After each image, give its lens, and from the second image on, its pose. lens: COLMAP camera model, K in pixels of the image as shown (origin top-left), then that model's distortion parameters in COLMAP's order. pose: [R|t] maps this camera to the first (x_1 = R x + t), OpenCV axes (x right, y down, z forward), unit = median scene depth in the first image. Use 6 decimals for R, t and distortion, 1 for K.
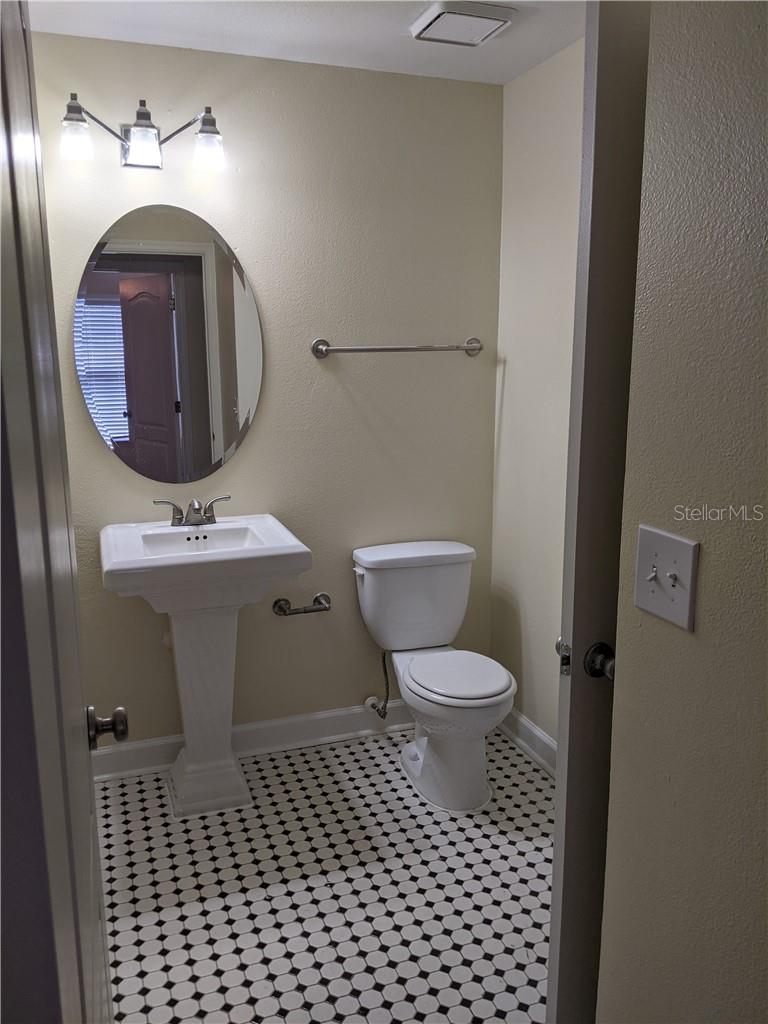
lens RADIAL K [[809.0, 0, 380.3], [0, 809.0, 517.0], [0, 0, 1]] dist [0.089458, -0.144053]
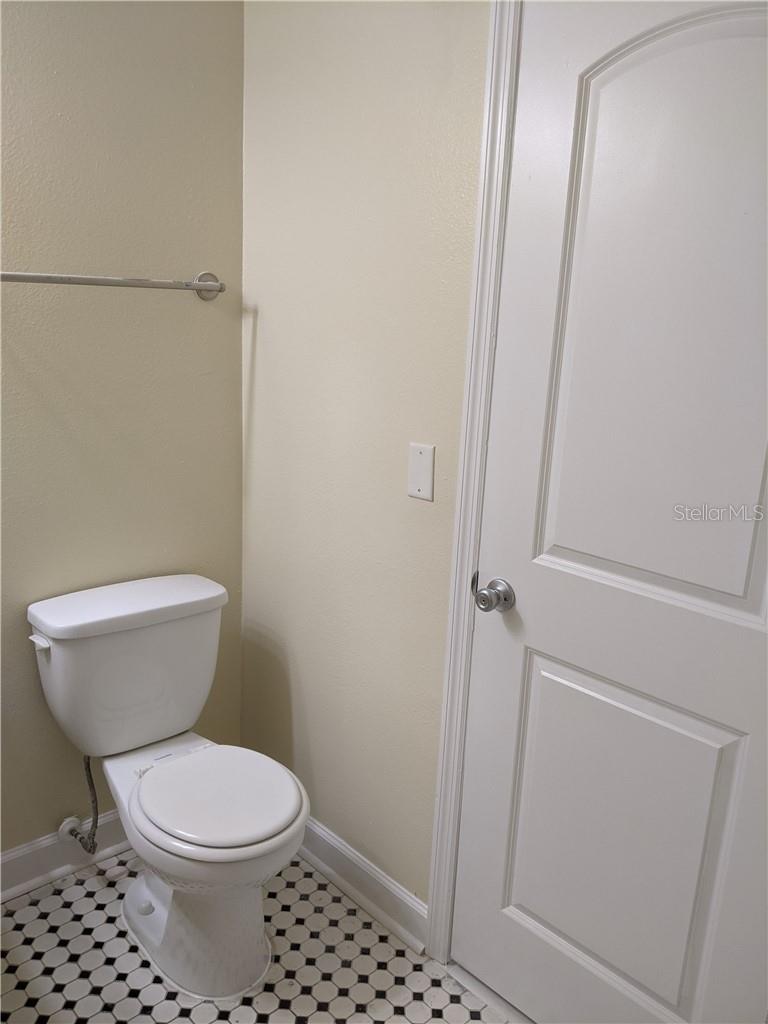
lens RADIAL K [[809.0, 0, 380.3], [0, 809.0, 517.0], [0, 0, 1]] dist [0.089458, -0.144053]
pose [[0.919503, -0.055714, 0.389115, -0.025436], [0.033515, 0.997412, 0.063614, -0.059403], [-0.391652, -0.045452, 0.918990, 0.325220]]
